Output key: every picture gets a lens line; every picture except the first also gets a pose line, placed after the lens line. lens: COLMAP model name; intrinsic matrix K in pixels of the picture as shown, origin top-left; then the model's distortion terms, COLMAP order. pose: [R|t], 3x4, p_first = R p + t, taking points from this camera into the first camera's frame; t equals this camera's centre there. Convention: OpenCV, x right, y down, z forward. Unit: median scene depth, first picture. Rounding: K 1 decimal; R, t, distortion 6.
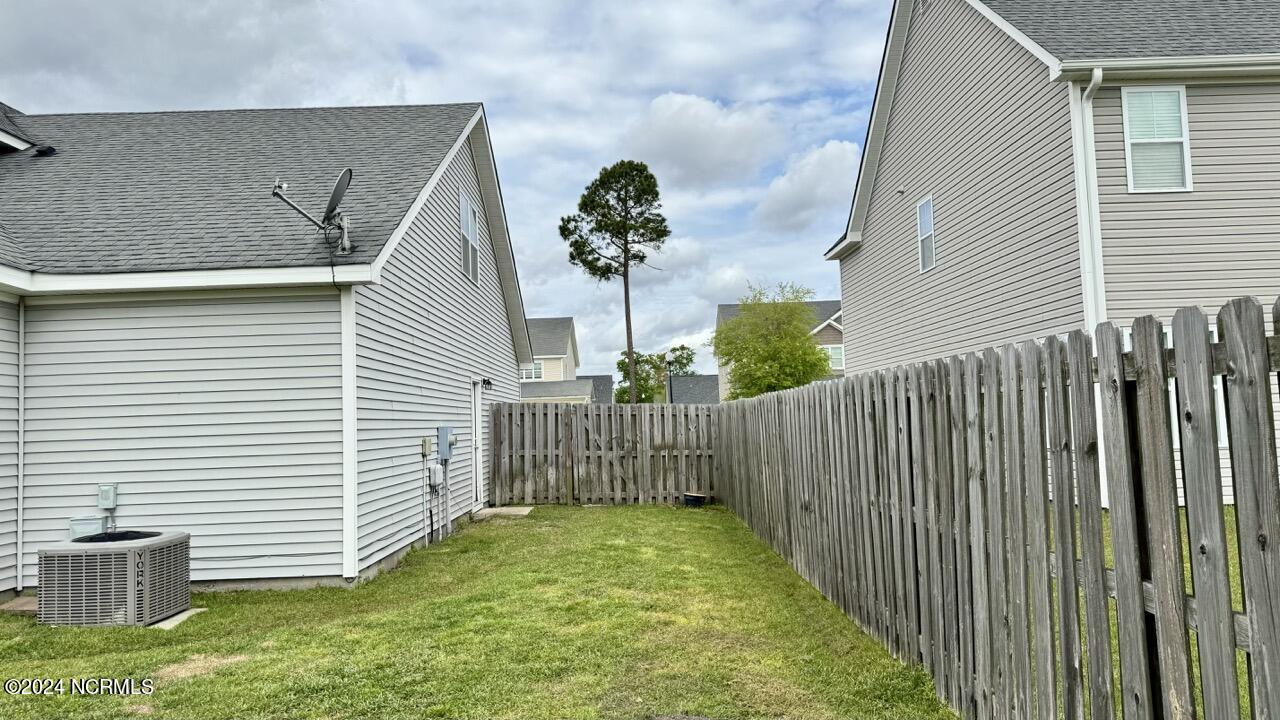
lens RADIAL K [[893.0, 0, 640.9], [0, 893.0, 361.4], [0, 0, 1]] dist [0.006372, -0.002672]
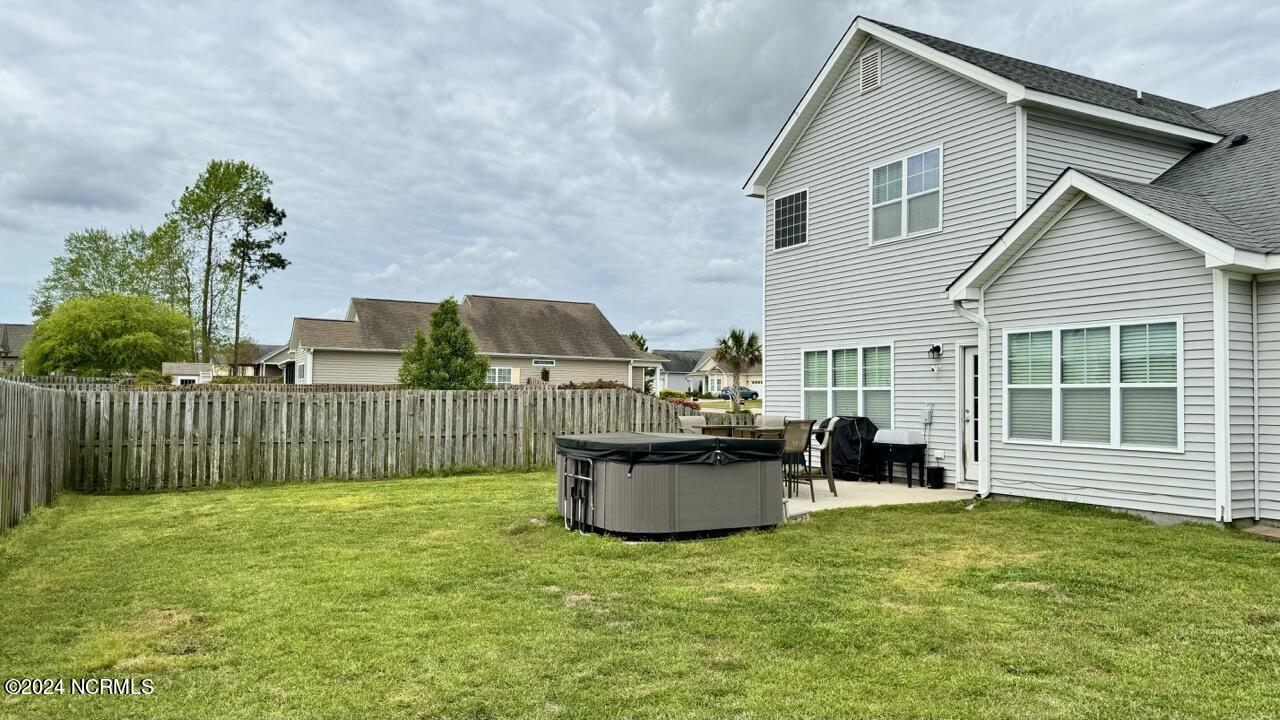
lens RADIAL K [[893.0, 0, 618.2], [0, 893.0, 374.0], [0, 0, 1]] dist [0.006372, -0.002672]
pose [[0.442662, 0.016746, -0.896532, 0.001705], [0.035664, 0.998706, 0.036263, -0.010625], [0.895979, -0.048026, 0.441492, -0.211562]]
